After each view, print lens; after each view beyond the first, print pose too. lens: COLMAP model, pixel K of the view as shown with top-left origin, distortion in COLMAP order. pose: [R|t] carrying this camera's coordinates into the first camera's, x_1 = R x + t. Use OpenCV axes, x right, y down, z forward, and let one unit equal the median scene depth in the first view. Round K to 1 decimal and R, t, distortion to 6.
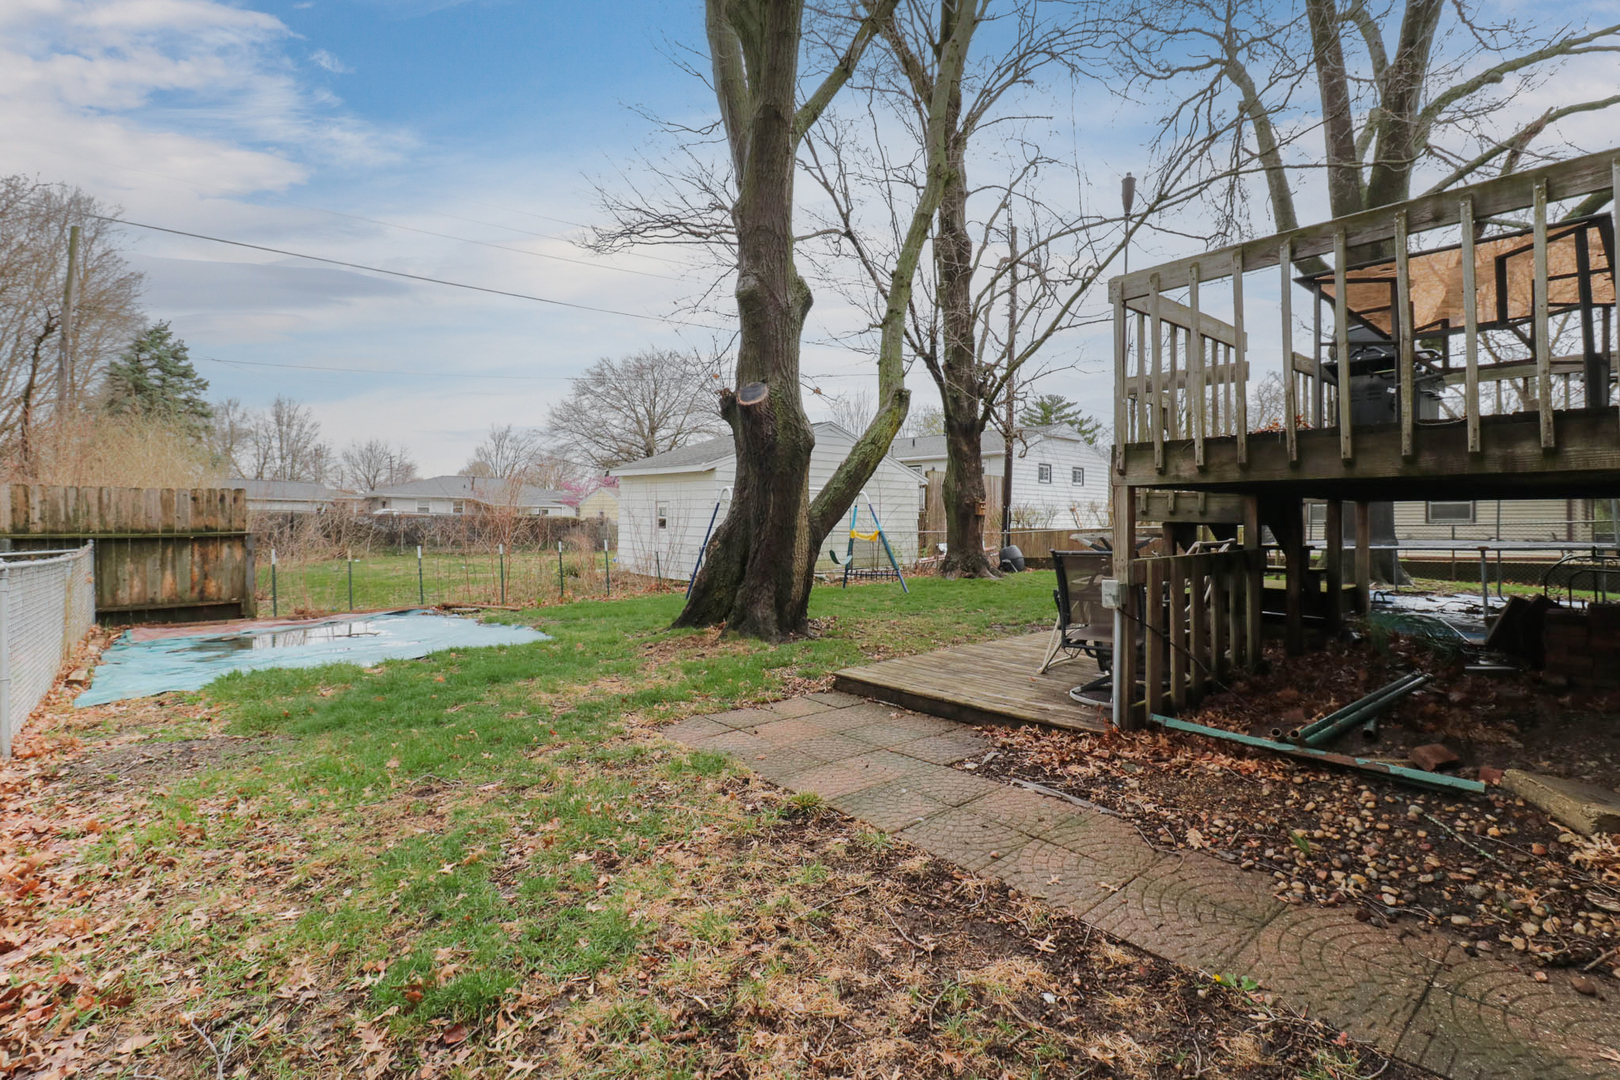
lens RADIAL K [[747.8, 0, 812.9], [0, 747.8, 511.7], [0, 0, 1]] dist [0.021059, -0.015368]
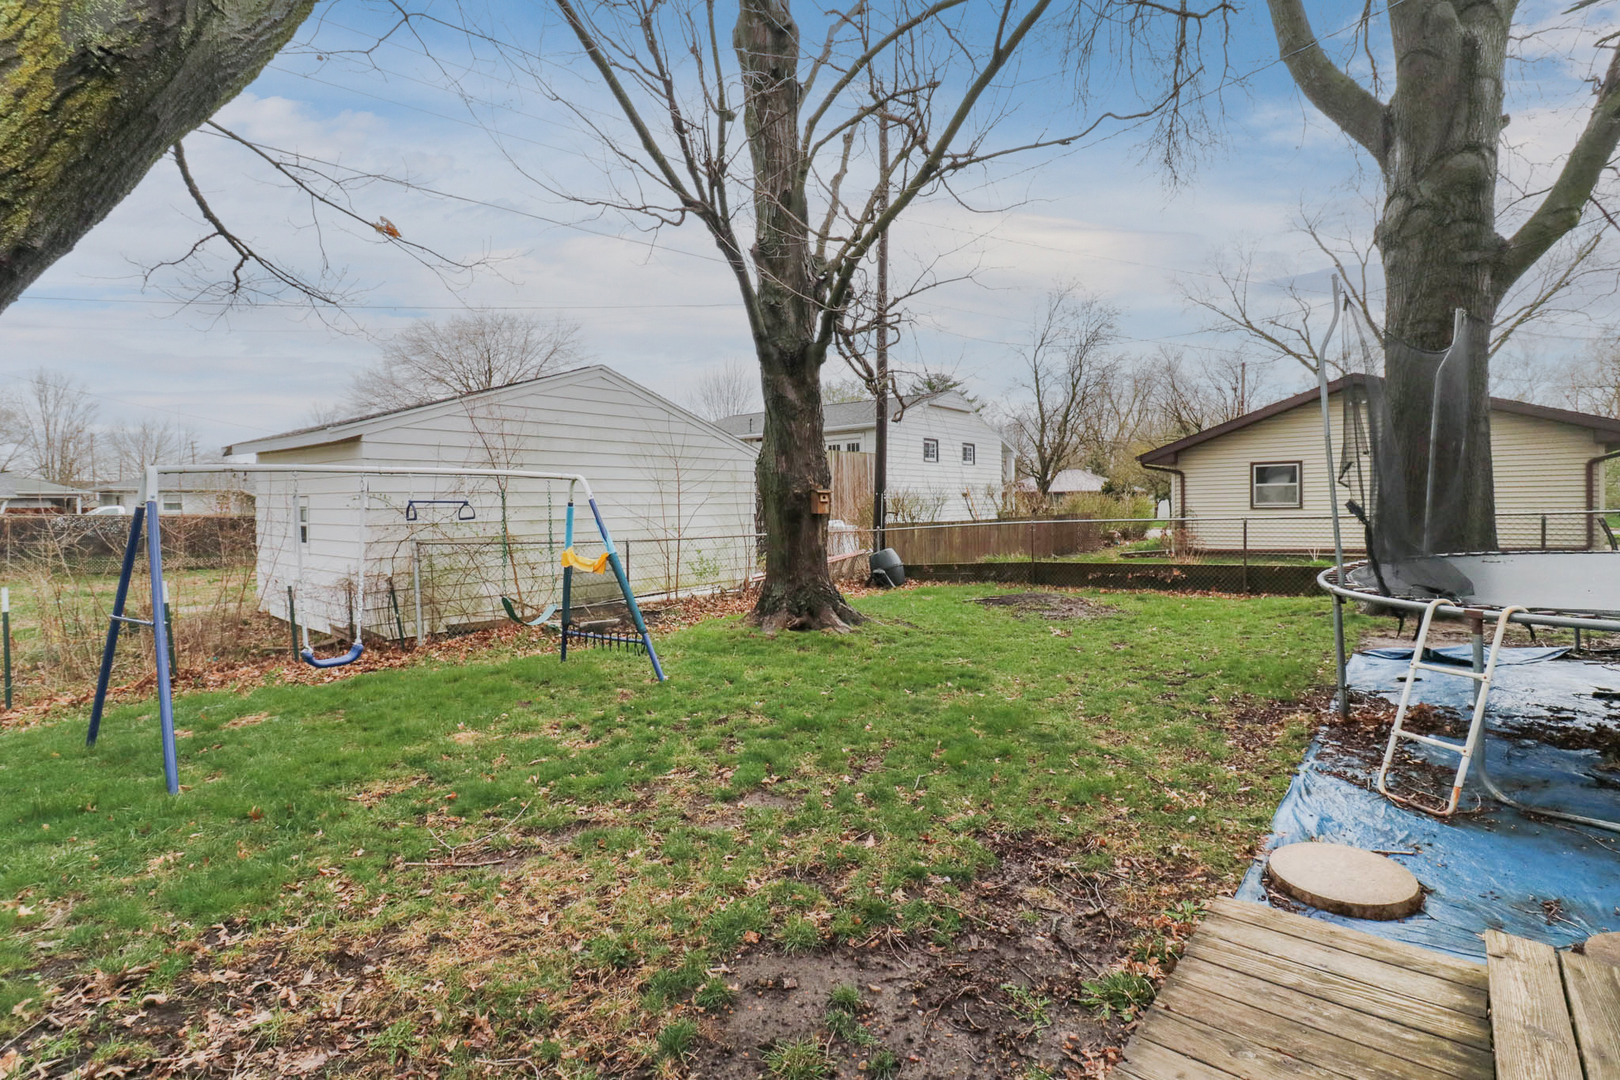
lens RADIAL K [[747.8, 0, 812.9], [0, 747.8, 511.7], [0, 0, 1]] dist [0.021059, -0.015368]
pose [[0.989663, -0.020840, 0.141889, 0.118311], [0.017811, 0.999586, 0.022584, -0.008524], [-0.142301, -0.019824, 0.989625, 0.379435]]
